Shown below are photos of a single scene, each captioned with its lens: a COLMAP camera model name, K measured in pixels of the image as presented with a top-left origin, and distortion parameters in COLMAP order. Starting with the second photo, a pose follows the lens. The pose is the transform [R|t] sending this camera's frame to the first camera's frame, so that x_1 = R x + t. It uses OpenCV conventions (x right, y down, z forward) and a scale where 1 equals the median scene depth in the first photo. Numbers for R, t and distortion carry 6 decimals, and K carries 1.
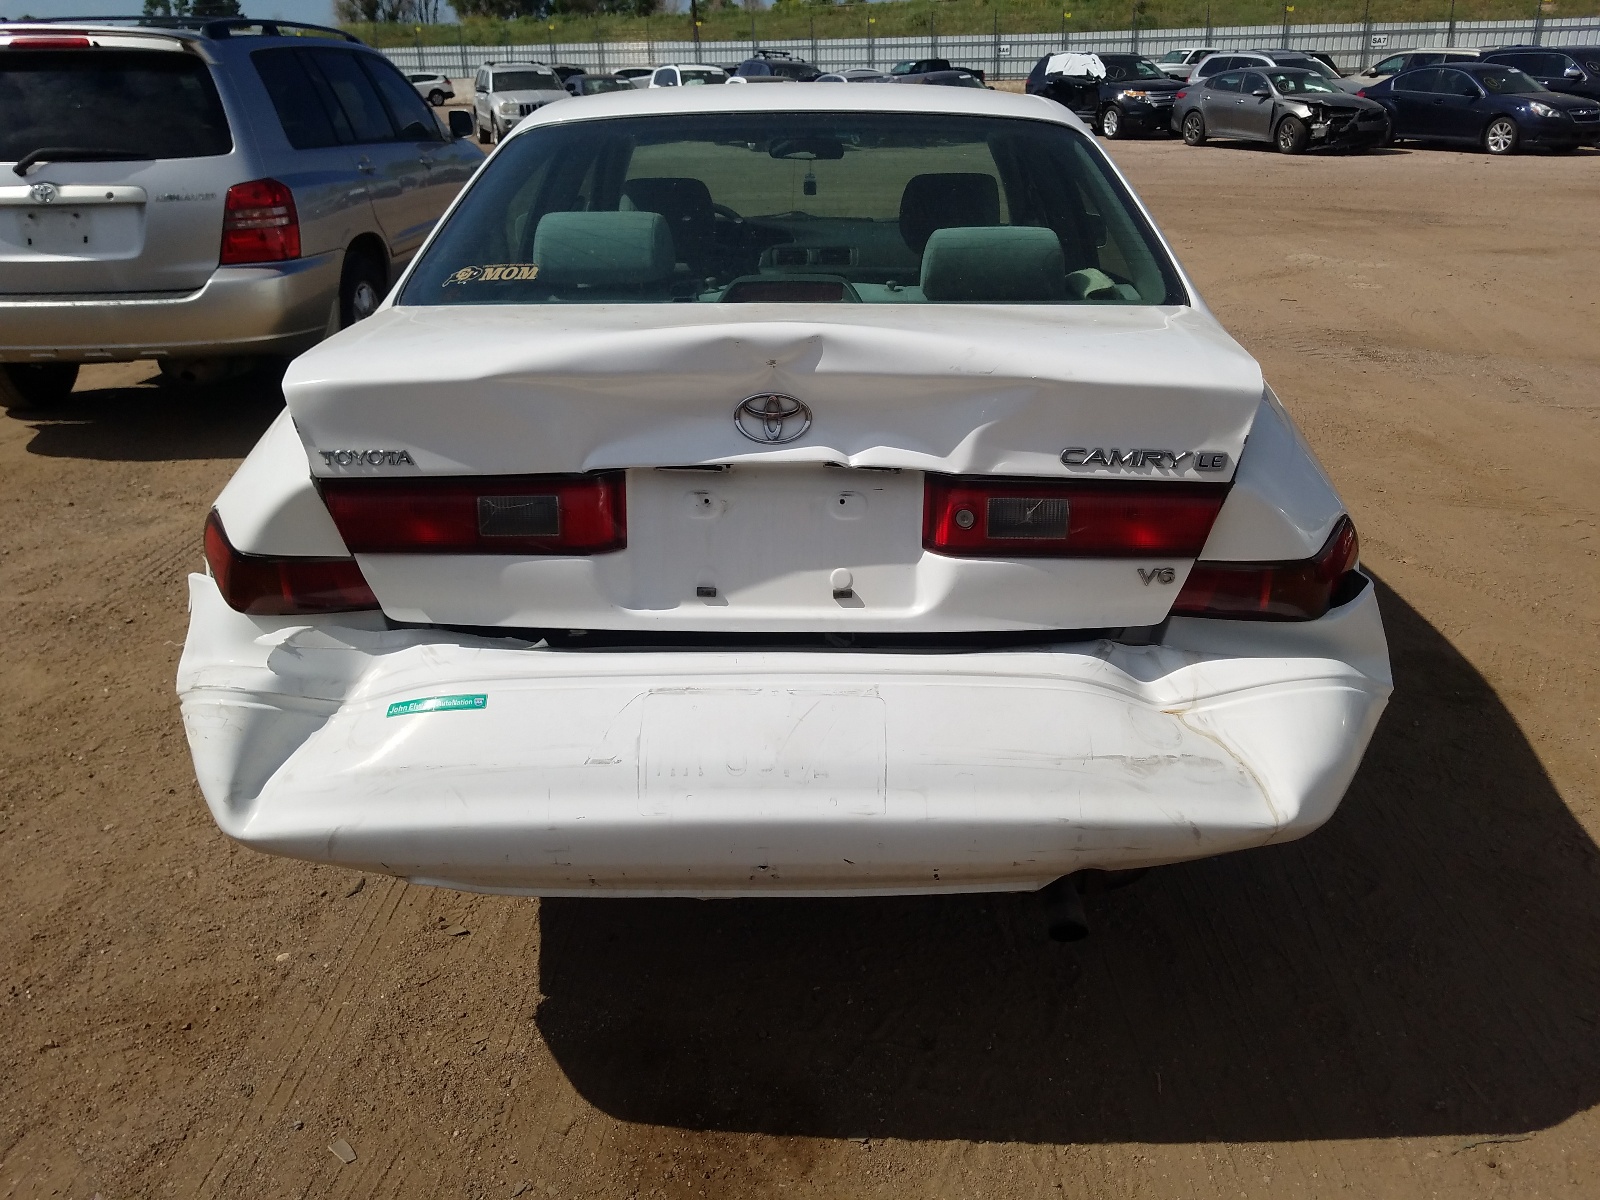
lens RADIAL K [[1277.2, 0, 846.7], [0, 1277.2, 590.3], [0, 0, 1]] dist [0.004014, -0.017053]
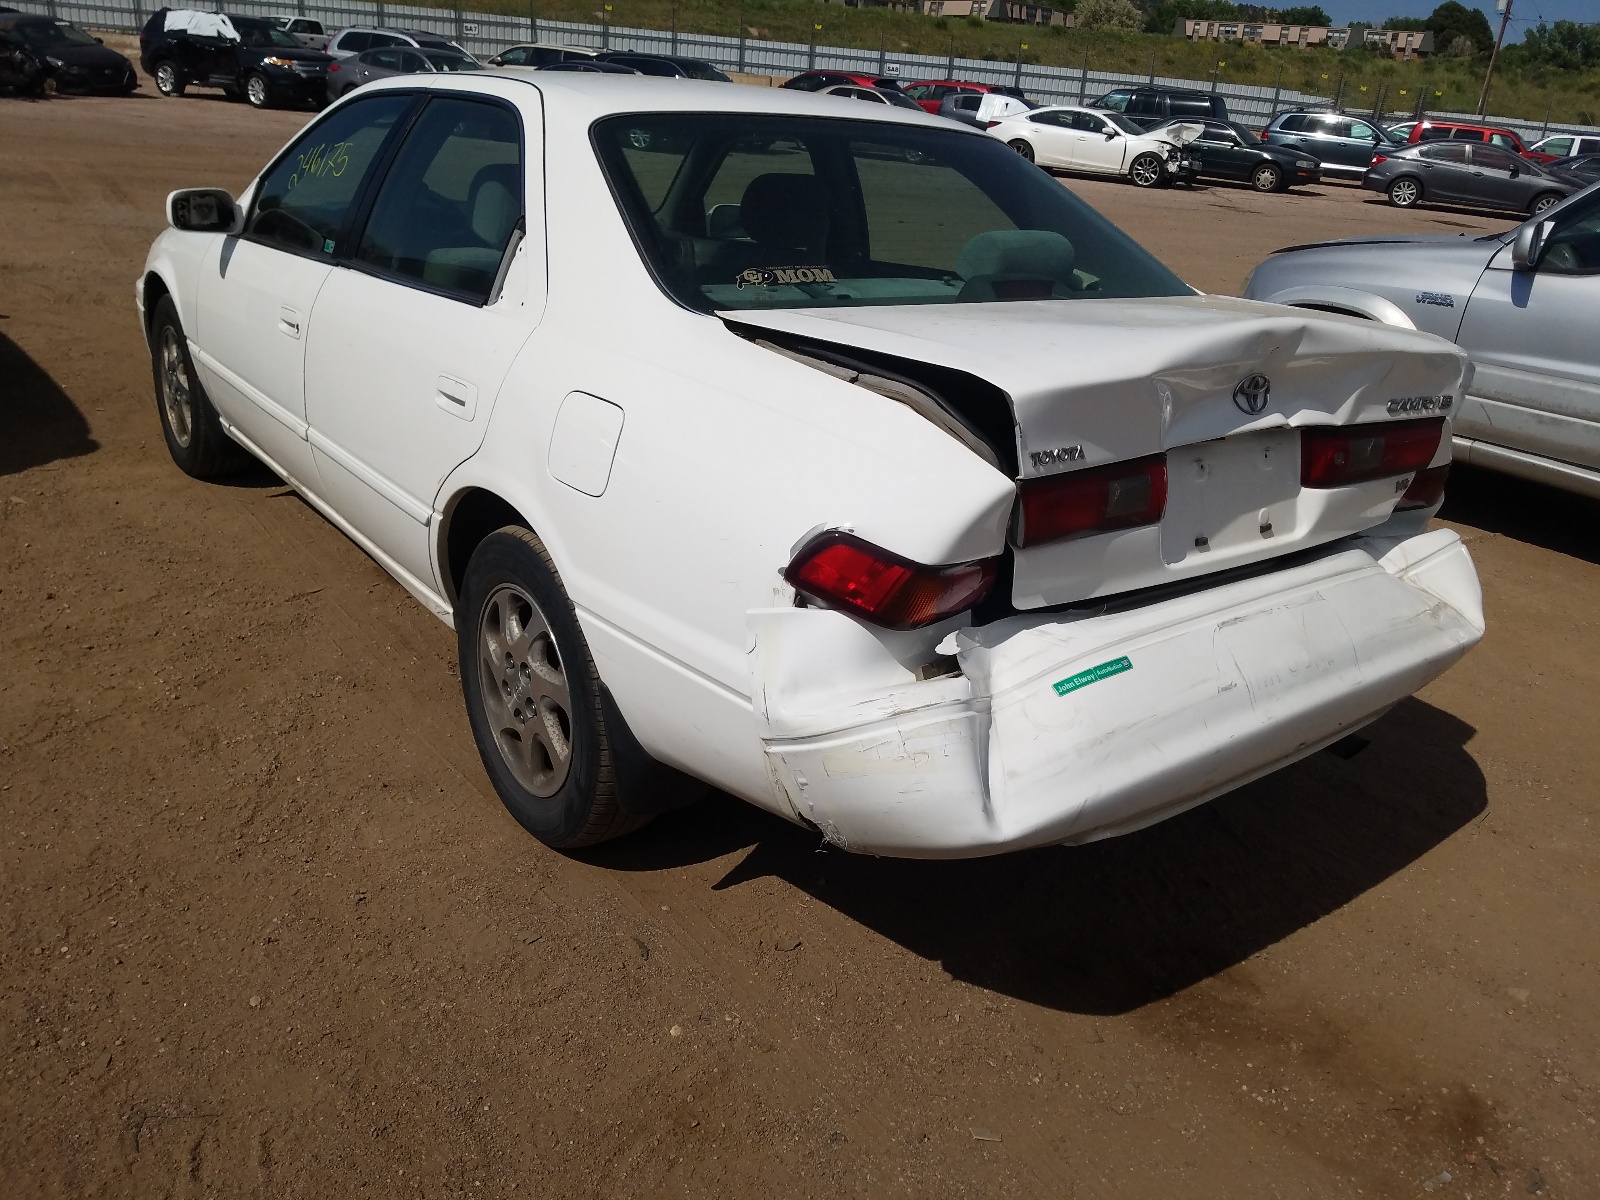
lens RADIAL K [[1277.2, 0, 810.8], [0, 1277.2, 595.6], [0, 0, 1]] dist [0.004014, -0.017053]
pose [[0.768186, -0.163778, 0.618924, -0.910284], [0.150458, 0.985834, 0.074126, -0.074216], [-0.622296, 0.036179, 0.781945, 0.225201]]
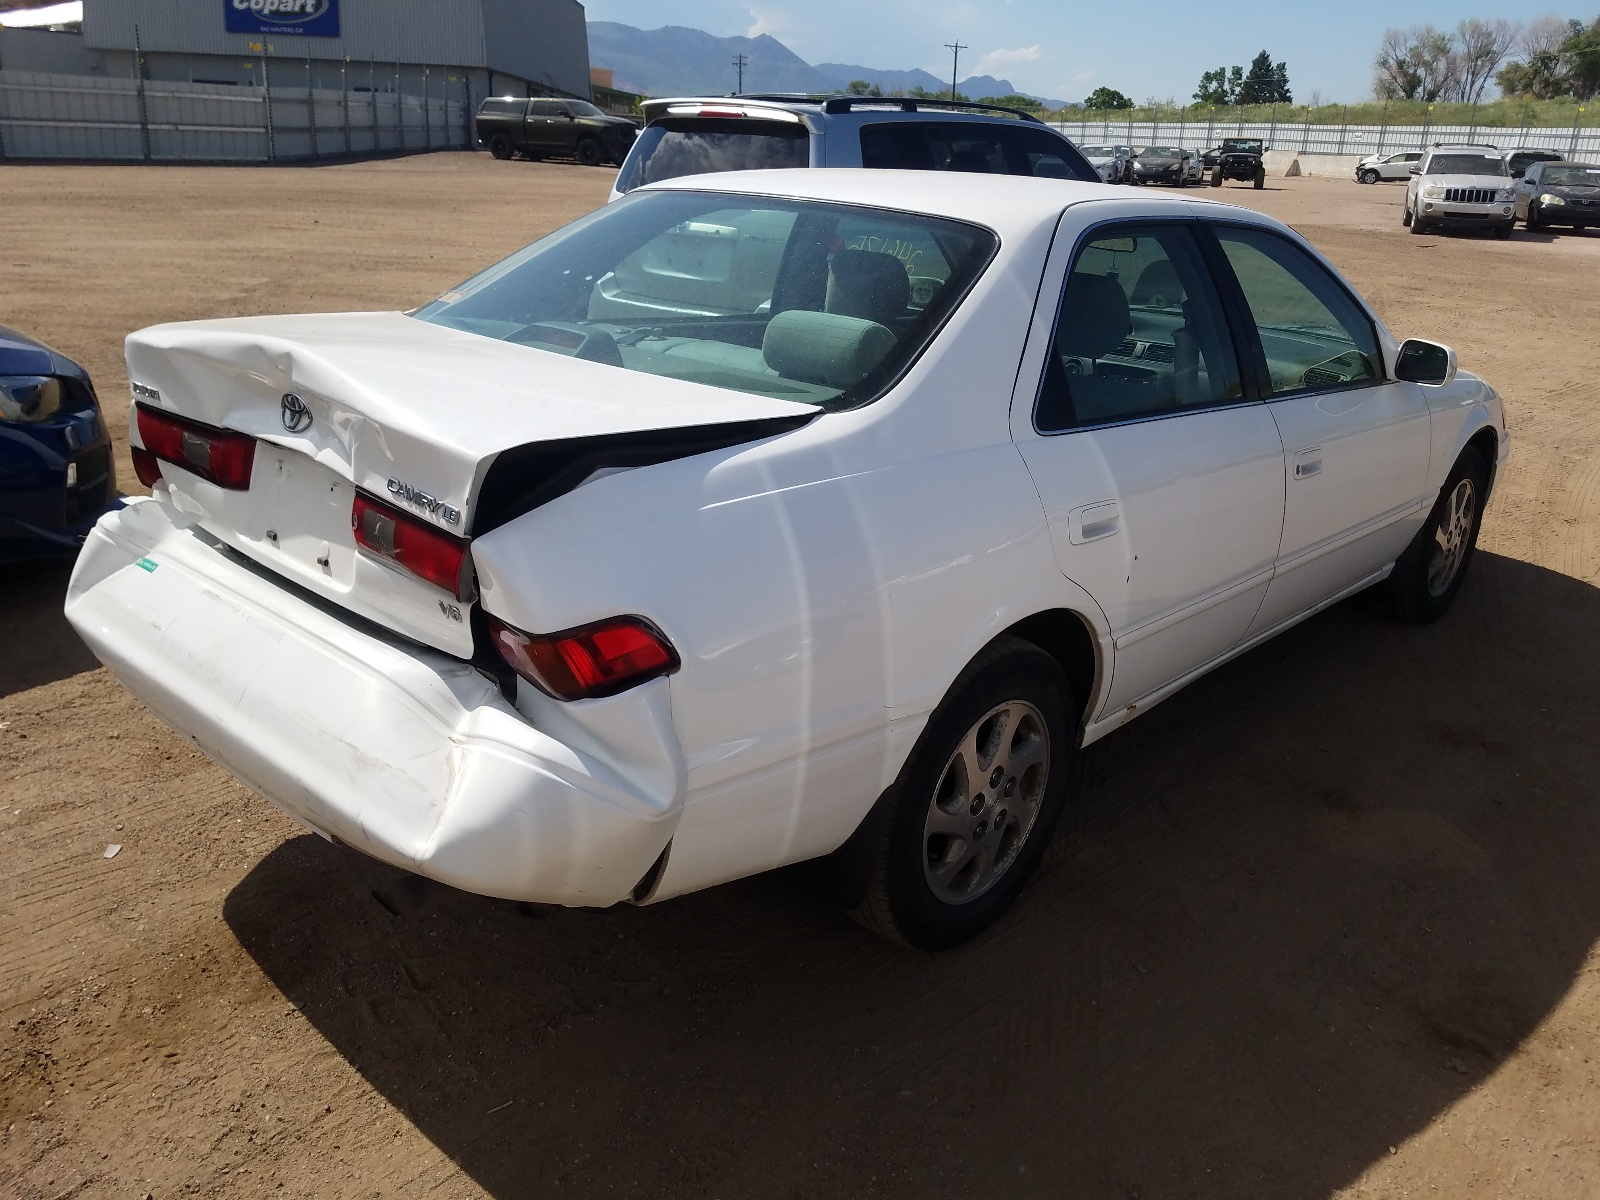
lens RADIAL K [[1277.2, 0, 796.1], [0, 1277.2, 606.3], [0, 0, 1]] dist [0.004014, -0.017053]
pose [[0.733133, 0.262411, -0.627420, 0.891870], [-0.287356, 0.955688, 0.063934, -0.133039], [0.616395, 0.133421, 0.776052, 0.254768]]
